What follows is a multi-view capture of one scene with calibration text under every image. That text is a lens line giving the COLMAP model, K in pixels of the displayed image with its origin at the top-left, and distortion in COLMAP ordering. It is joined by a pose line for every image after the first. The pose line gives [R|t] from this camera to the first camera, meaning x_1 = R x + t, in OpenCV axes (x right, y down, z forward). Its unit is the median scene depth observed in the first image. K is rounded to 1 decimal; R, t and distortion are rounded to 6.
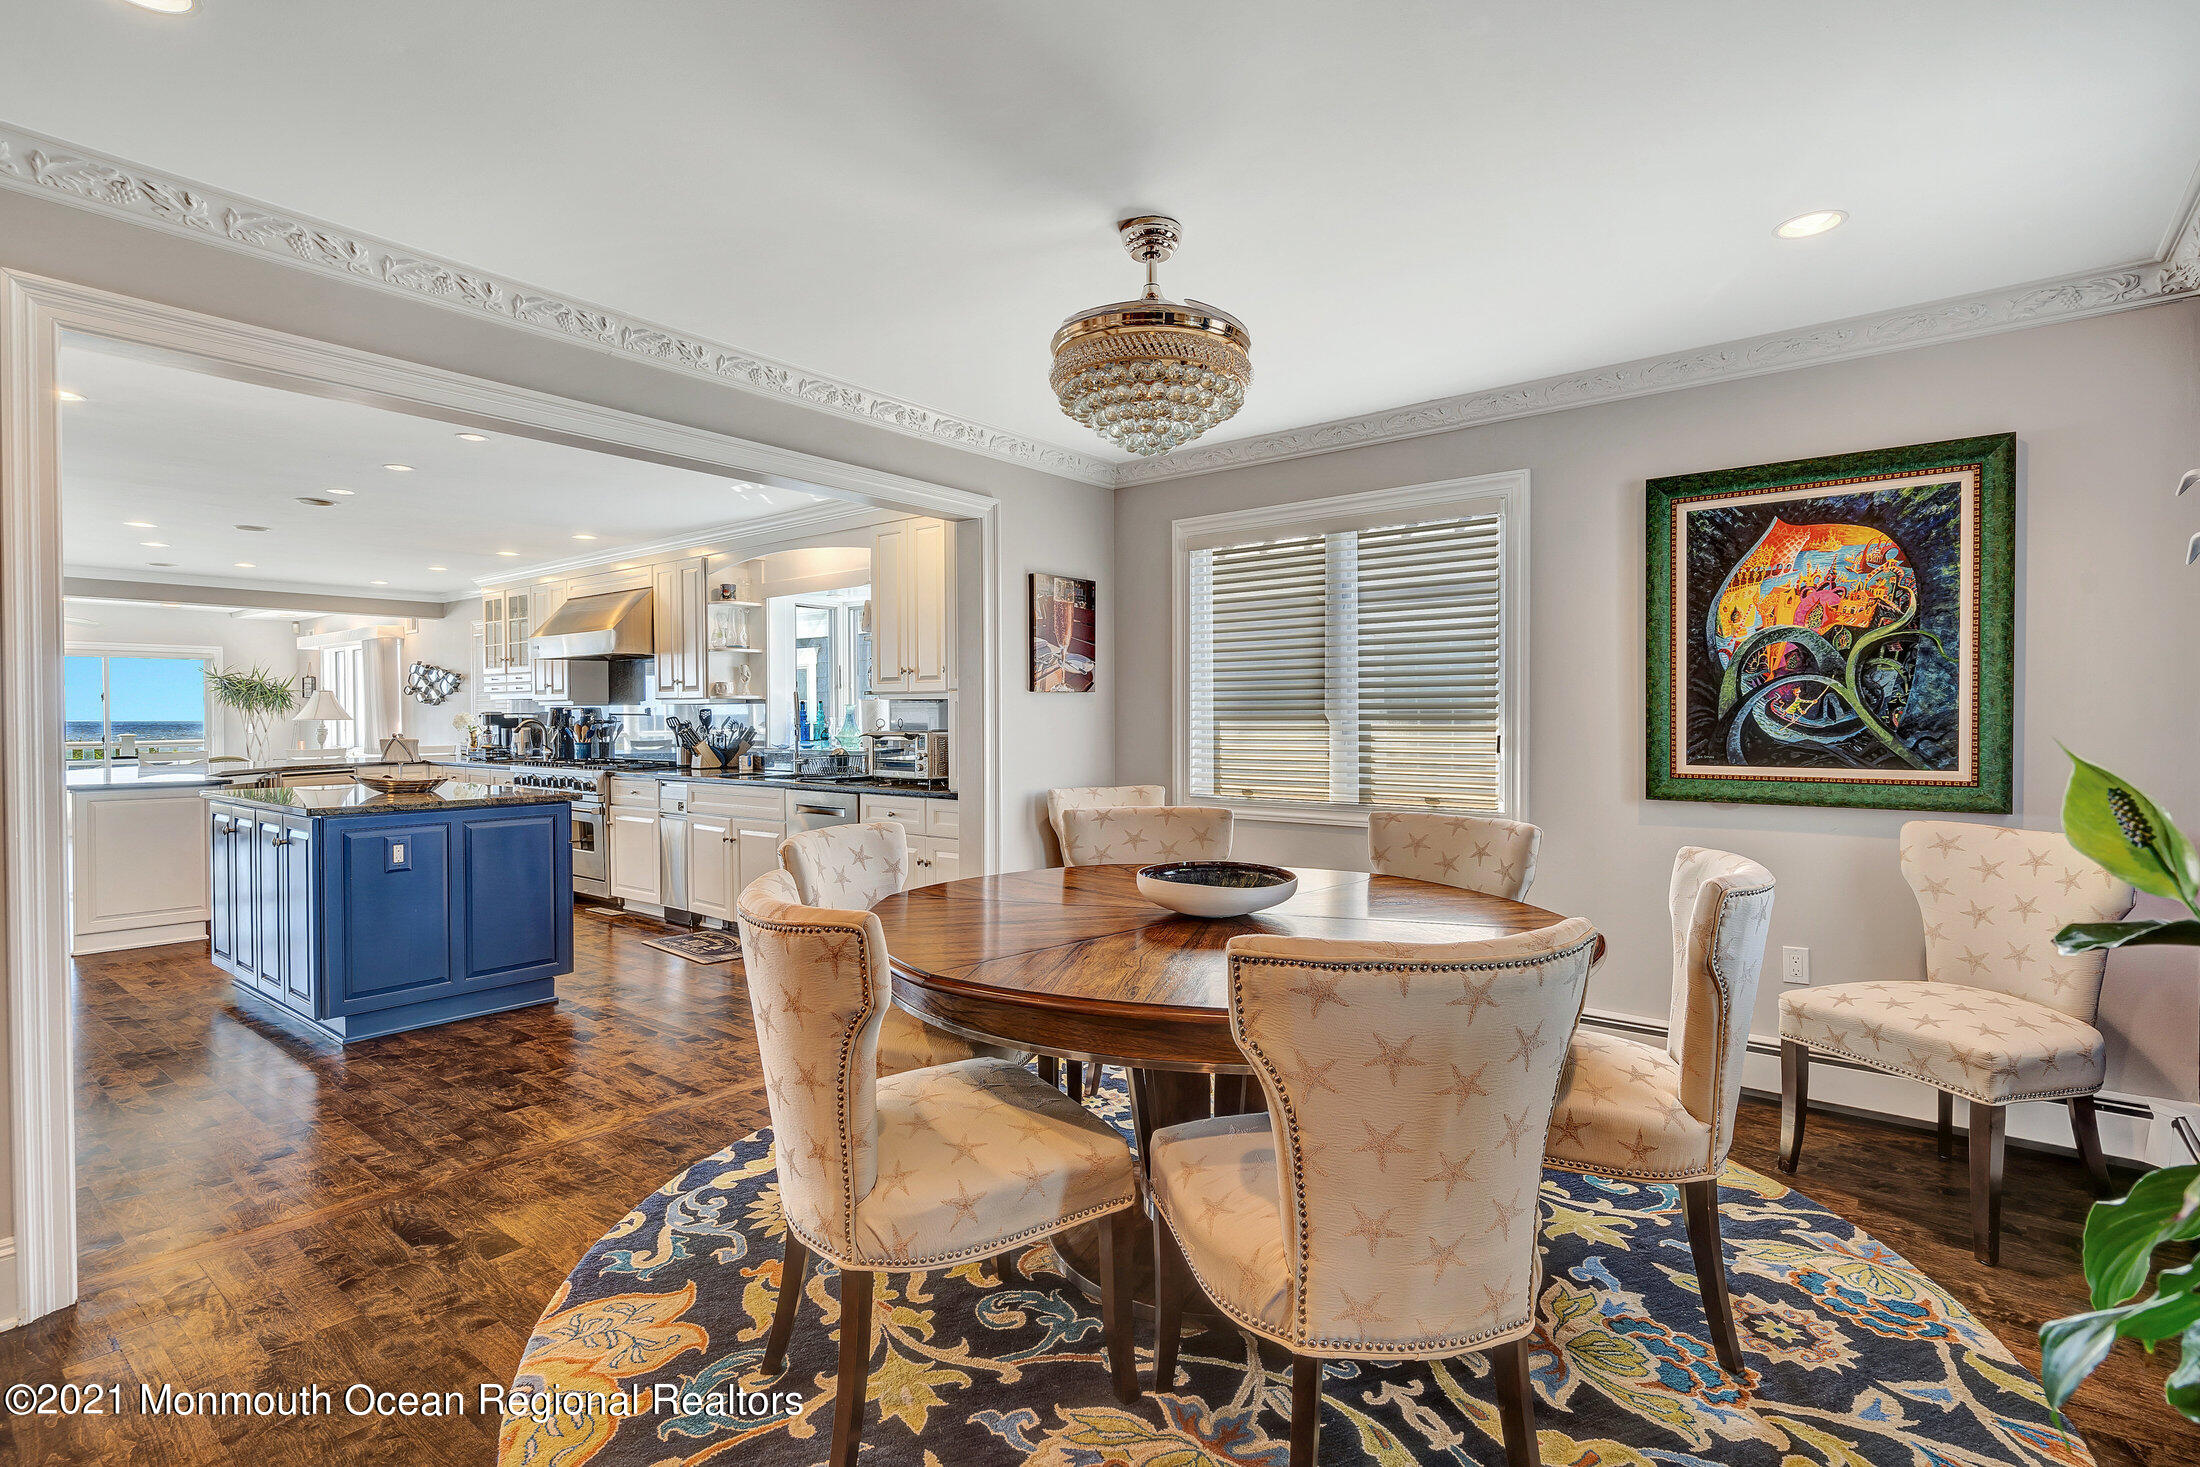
lens RADIAL K [[1052.9, 0, 1103.5], [0, 1052.9, 730.6], [0, 0, 1]] dist [0.002020, 0.000180]
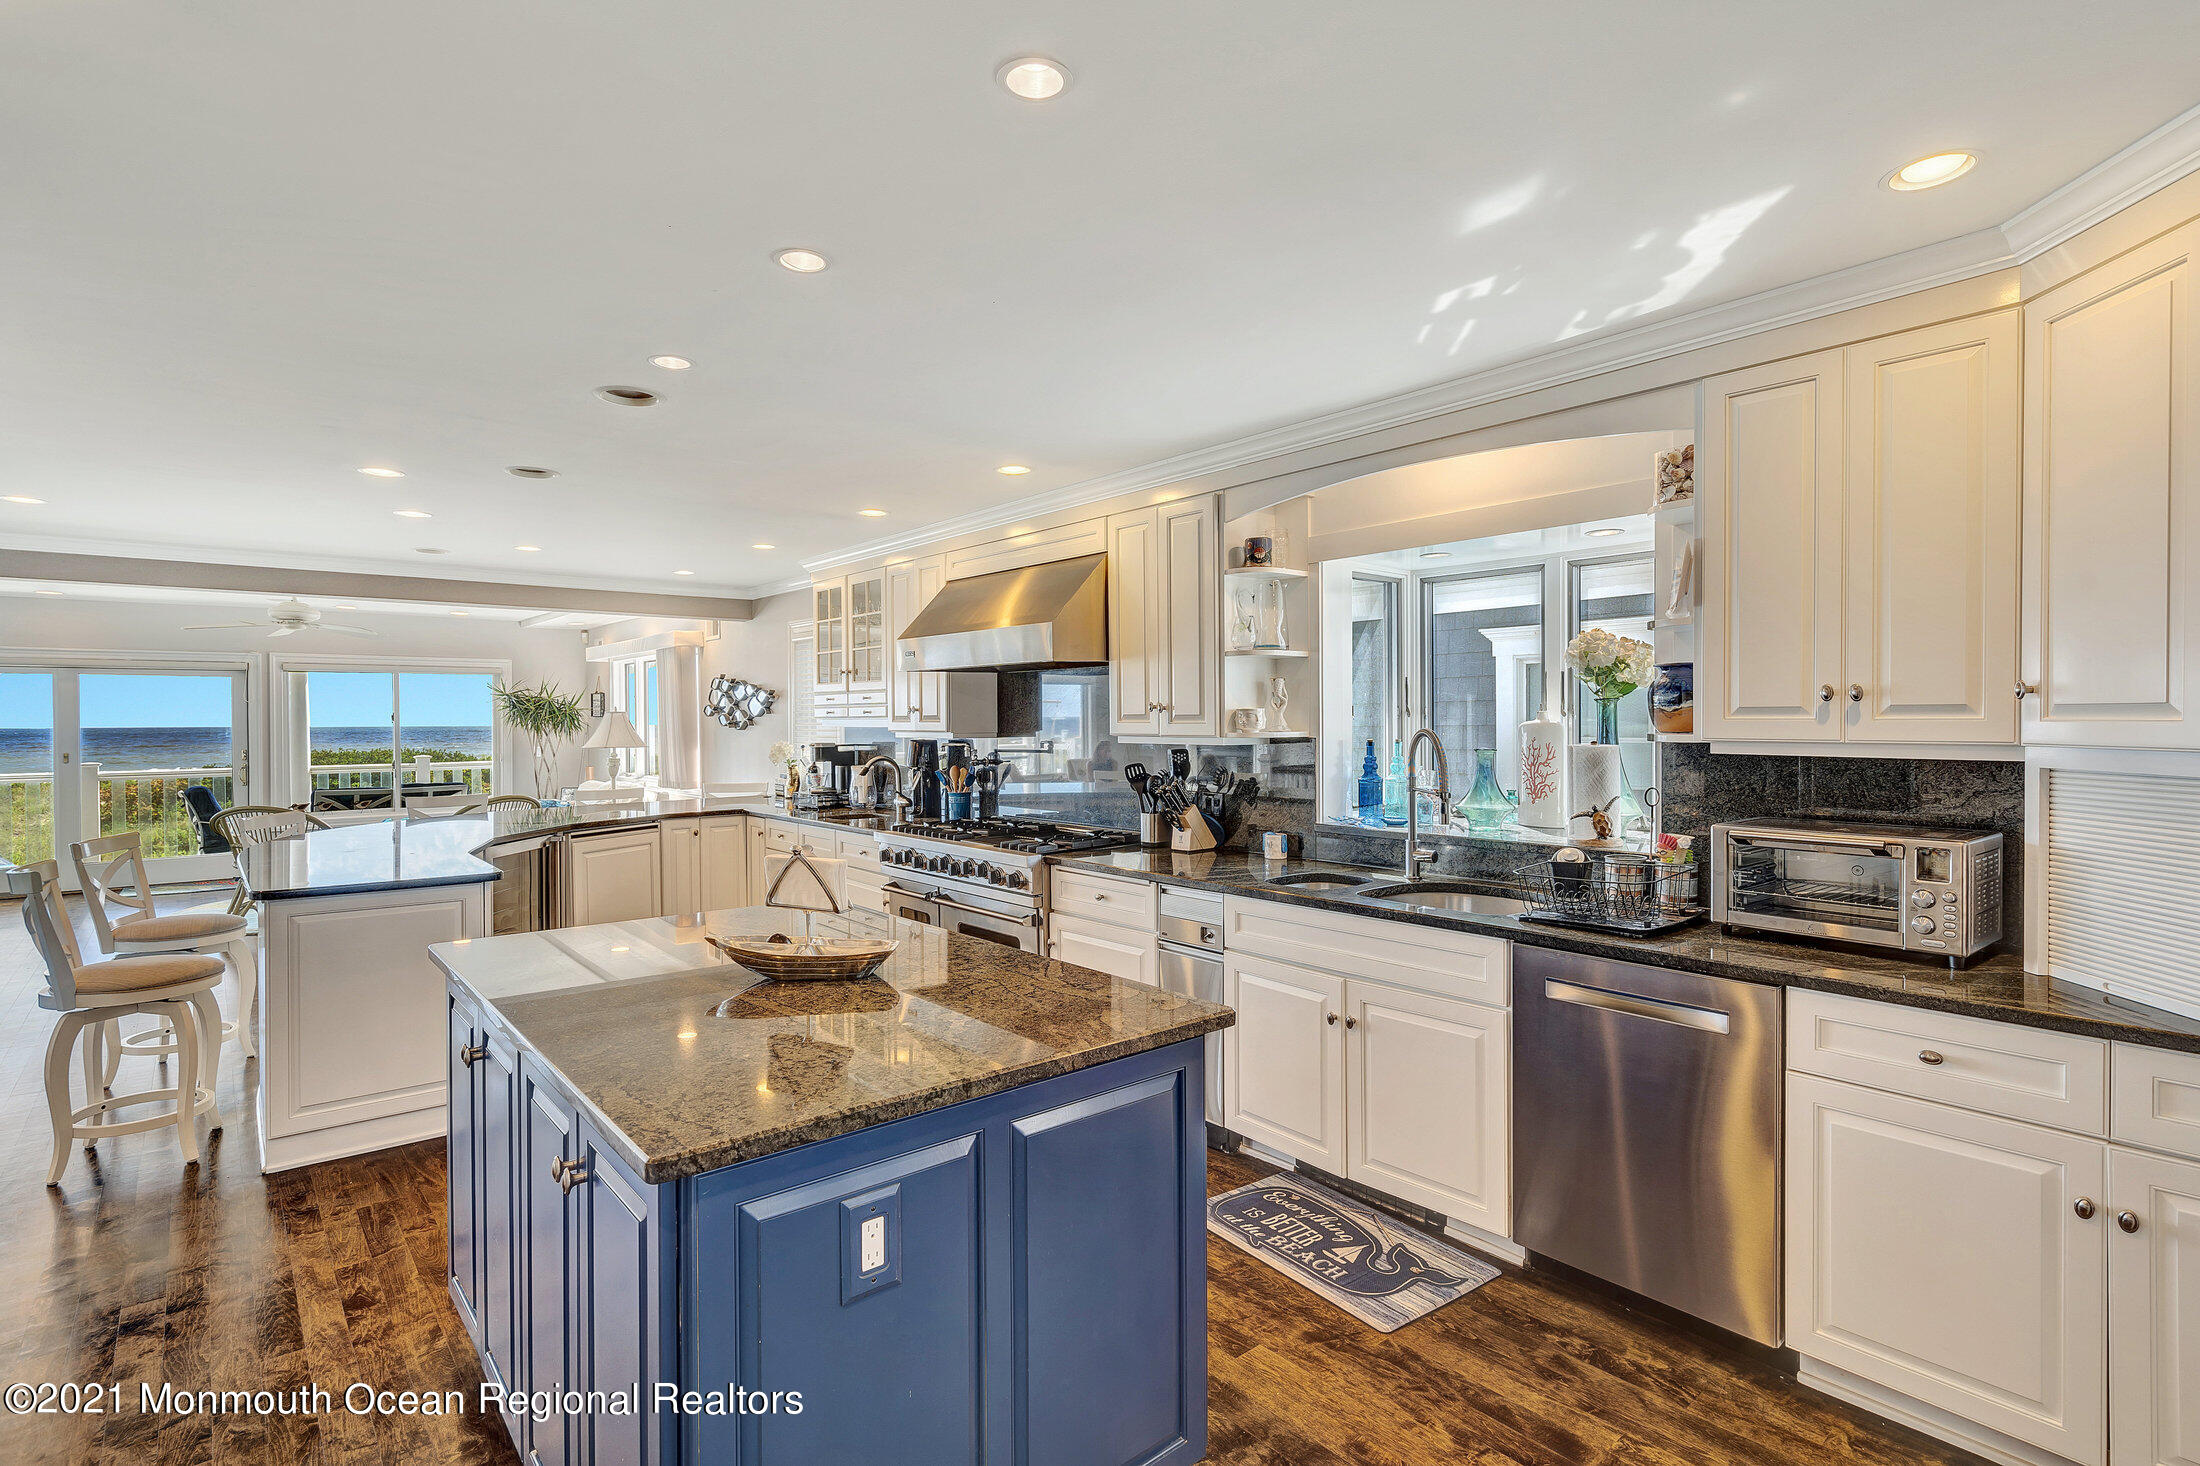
lens RADIAL K [[1052.9, 0, 1098.1], [0, 1052.9, 730.2], [0, 0, 1]] dist [0.002020, 0.000180]
pose [[0.980735, 0.000160, -0.195342, -0.269046], [-0.000896, 0.999993, -0.003681, -0.026154], [0.195340, 0.003785, 0.980728, 0.343001]]
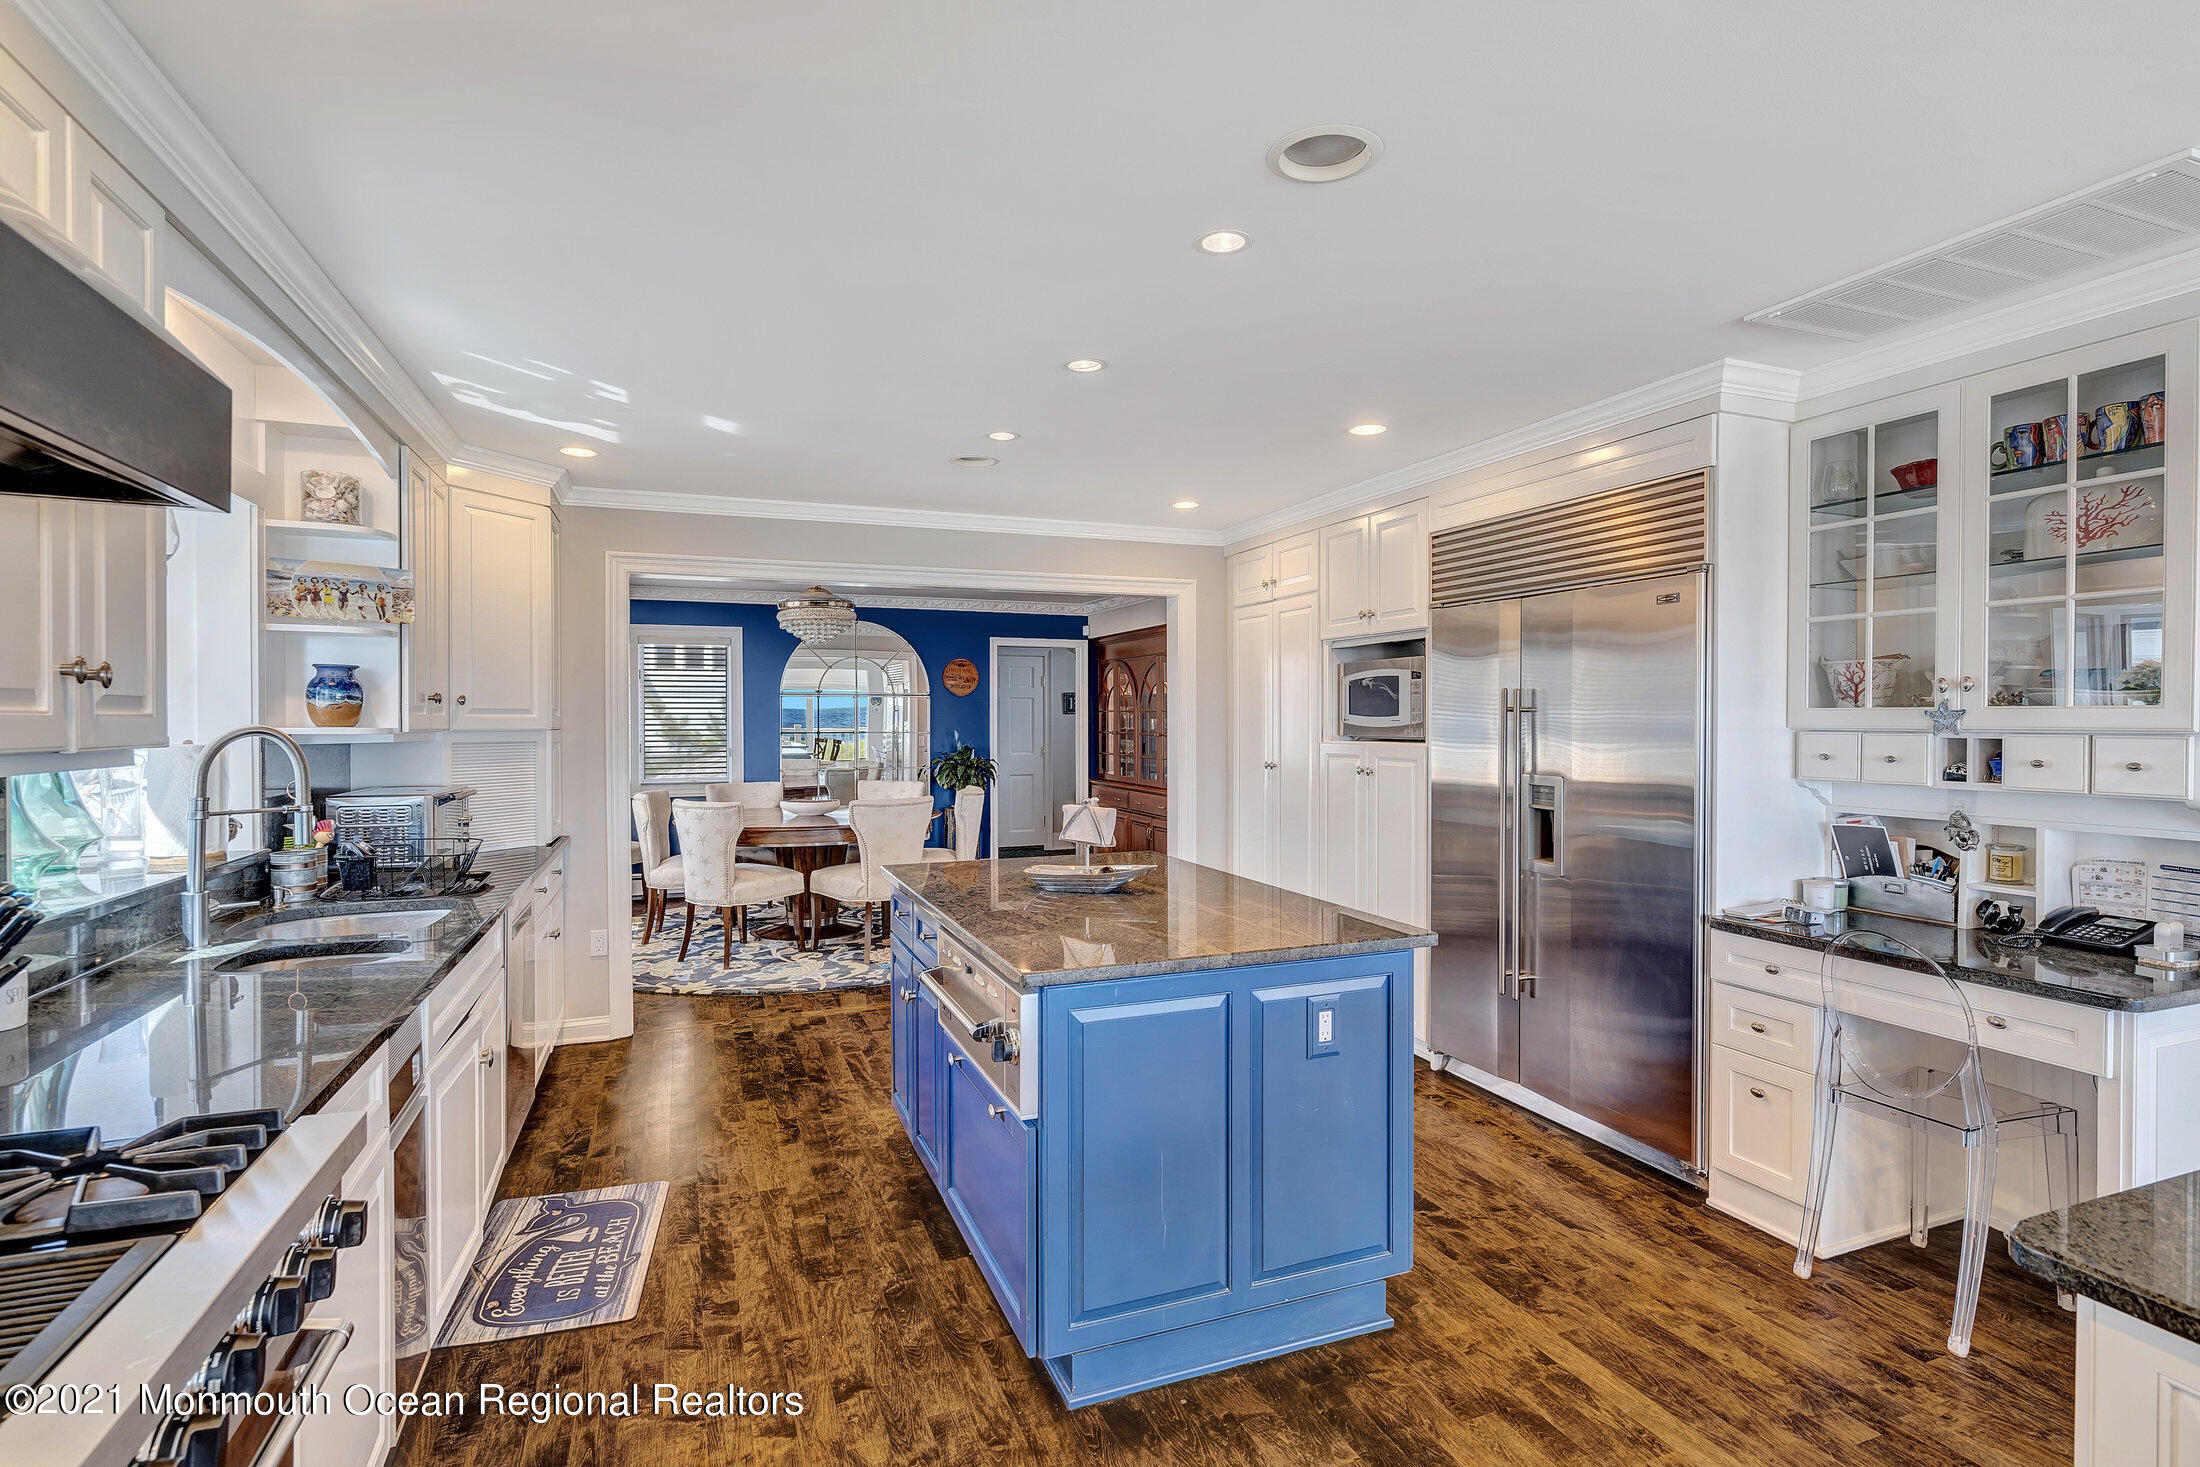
lens RADIAL K [[1052.9, 0, 1101.0], [0, 1052.9, 727.6], [0, 0, 1]] dist [0.002020, 0.000180]
pose [[-0.865719, -0.002579, 0.500524, -0.583894], [0.009496, 0.999722, 0.021576, -0.031871], [-0.500441, 0.023431, -0.865454, 0.910370]]
